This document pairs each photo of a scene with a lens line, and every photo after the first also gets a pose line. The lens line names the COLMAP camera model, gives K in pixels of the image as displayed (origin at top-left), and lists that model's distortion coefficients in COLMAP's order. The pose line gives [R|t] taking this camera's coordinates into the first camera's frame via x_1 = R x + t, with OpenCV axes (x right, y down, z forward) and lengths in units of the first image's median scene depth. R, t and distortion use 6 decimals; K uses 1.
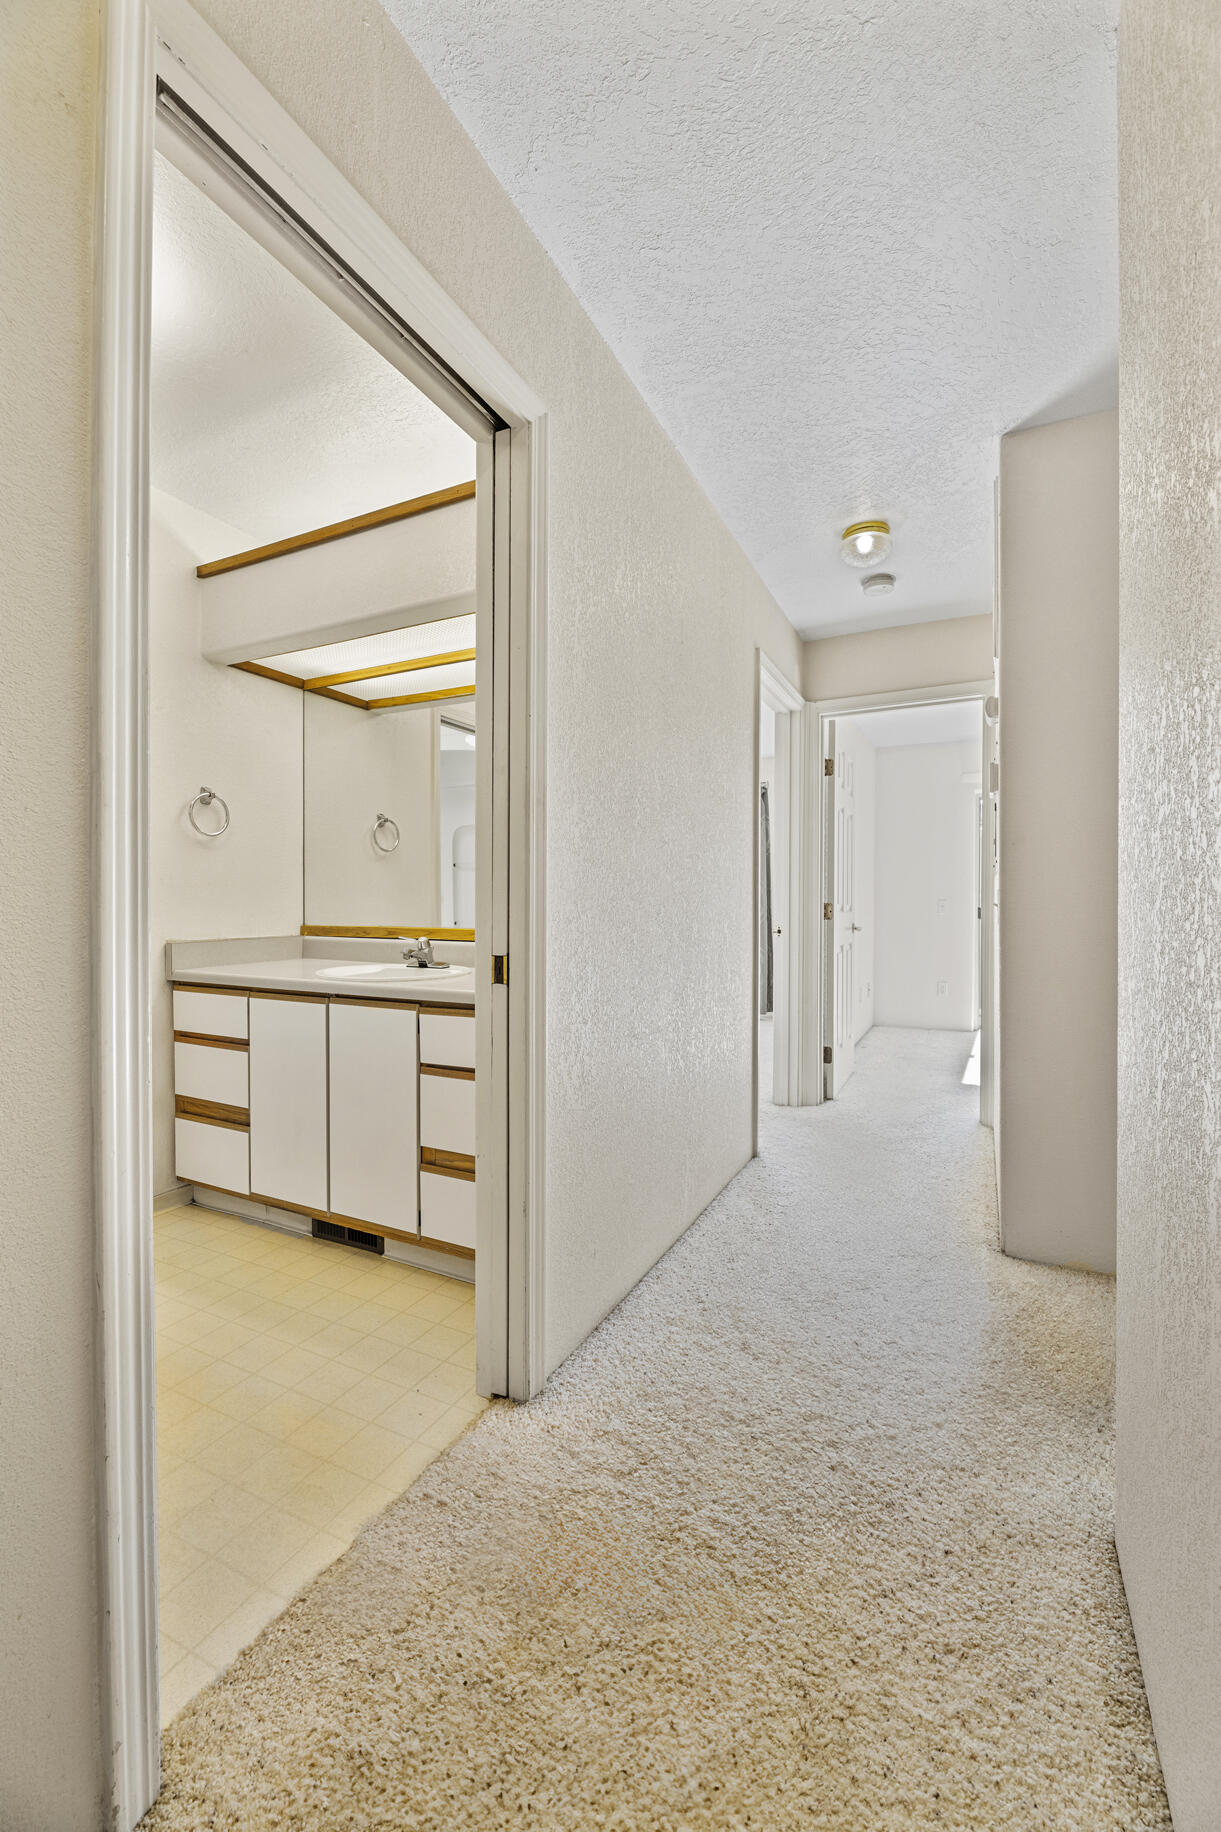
lens RADIAL K [[737.8, 0, 615.0], [0, 737.8, 916.4], [0, 0, 1]] dist [0.000205, -0.004063]
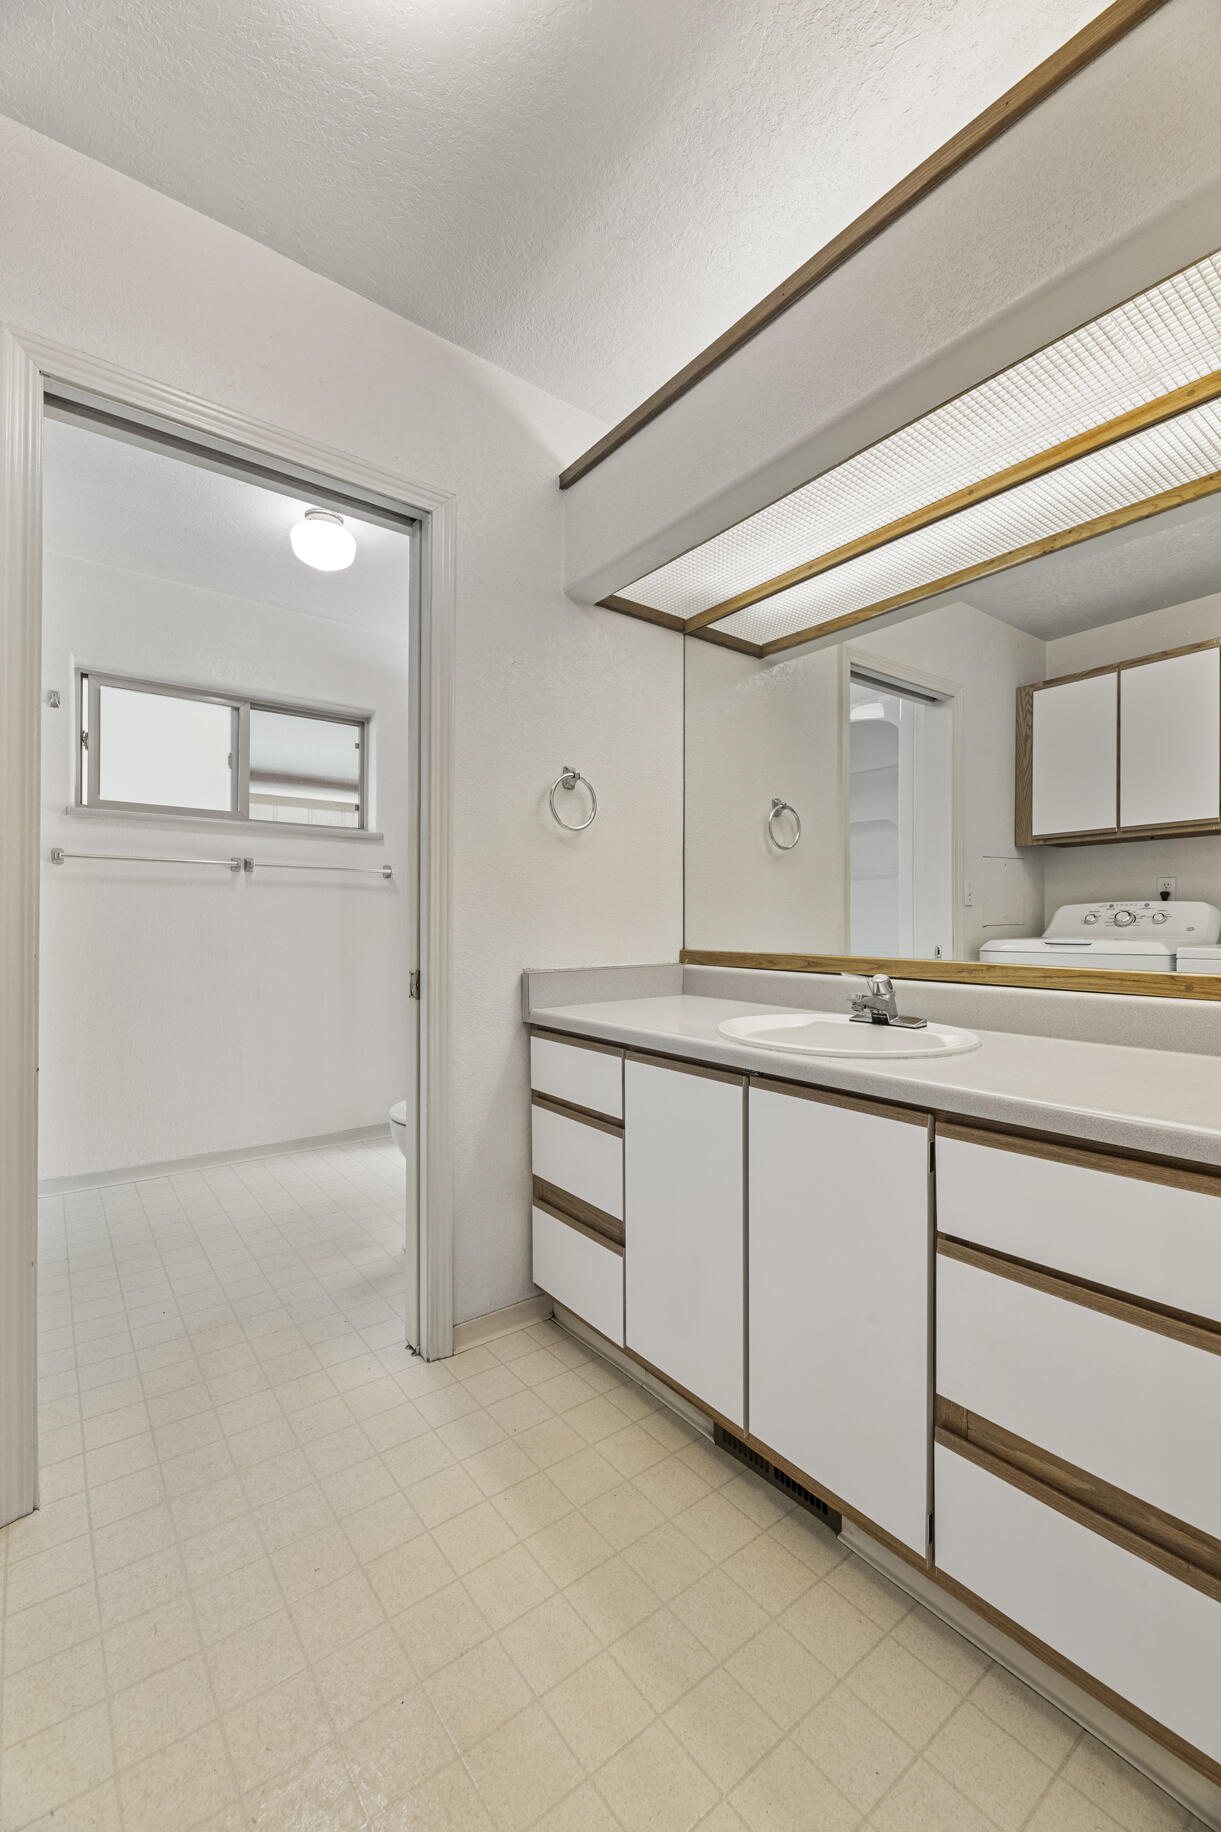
lens RADIAL K [[737.8, 0, 615.0], [0, 737.8, 916.4], [0, 0, 1]] dist [0.000205, -0.004063]
pose [[0.902638, -0.009055, -0.430306, -0.193931], [-0.000607, 0.999751, -0.022310, -0.005953], [0.430401, 0.020399, 0.902407, 0.351030]]
